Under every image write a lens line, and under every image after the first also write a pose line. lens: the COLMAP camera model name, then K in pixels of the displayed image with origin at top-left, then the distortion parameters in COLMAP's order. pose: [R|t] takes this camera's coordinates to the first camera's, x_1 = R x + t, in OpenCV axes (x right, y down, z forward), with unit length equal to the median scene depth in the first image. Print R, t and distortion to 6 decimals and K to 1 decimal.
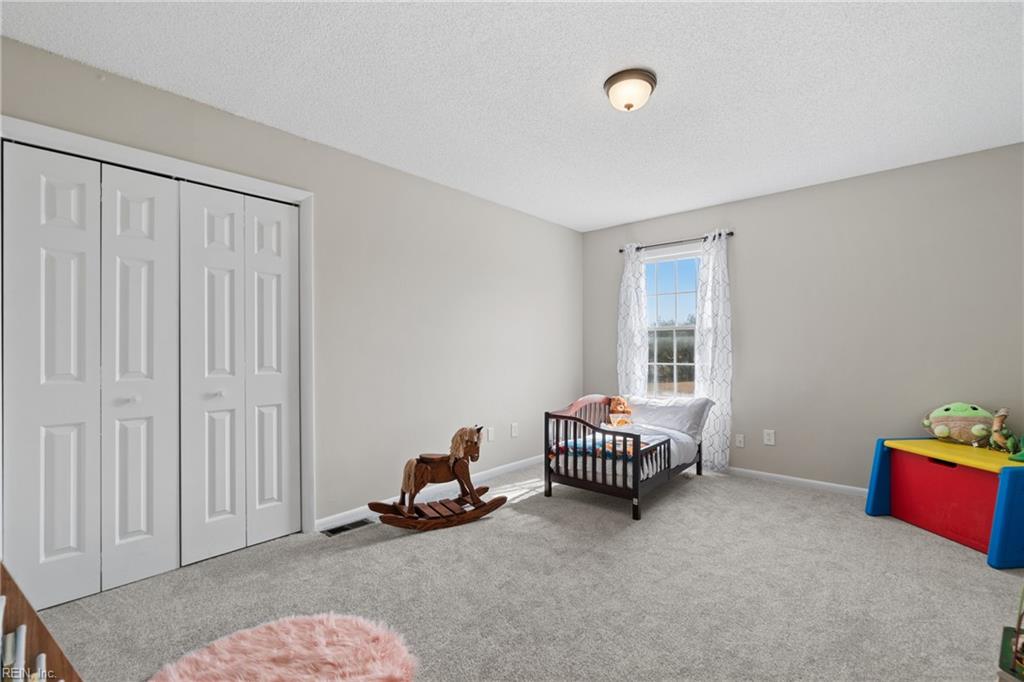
lens RADIAL K [[448.4, 0, 511.1], [0, 448.4, 347.3], [0, 0, 1]] dist [0.002866, 0.000230]
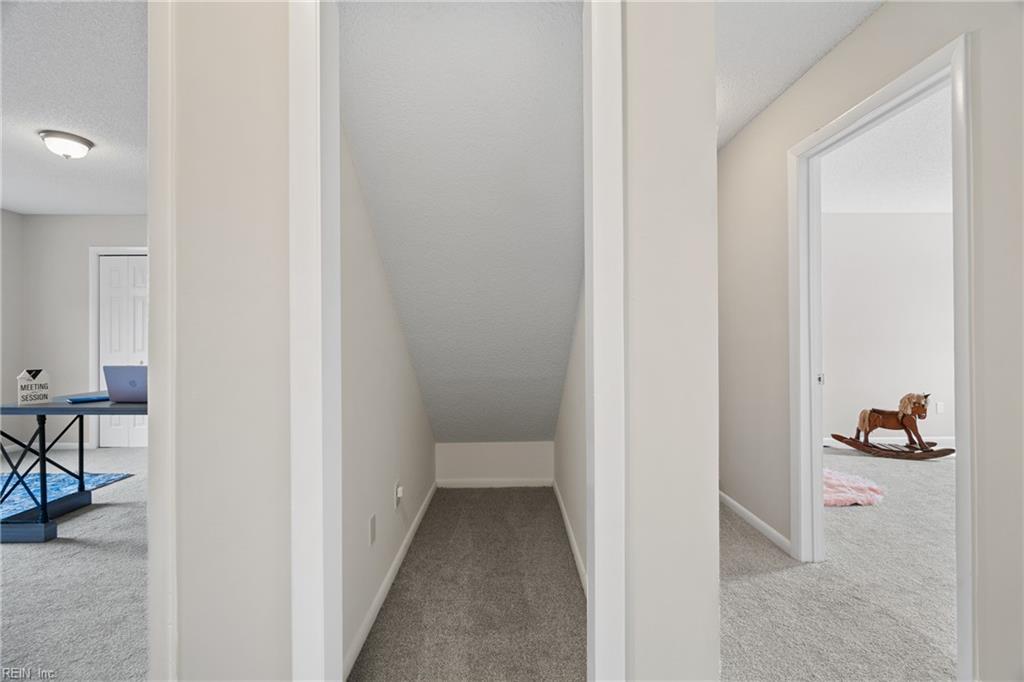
lens RADIAL K [[448.4, 0, 511.3], [0, 448.4, 335.9], [0, 0, 1]] dist [0.002866, 0.000230]
pose [[0.670629, -0.006893, -0.741761, 0.099641], [0.010867, 0.999941, 0.000533, -0.013814], [0.741713, -0.008418, 0.670665, -0.872349]]
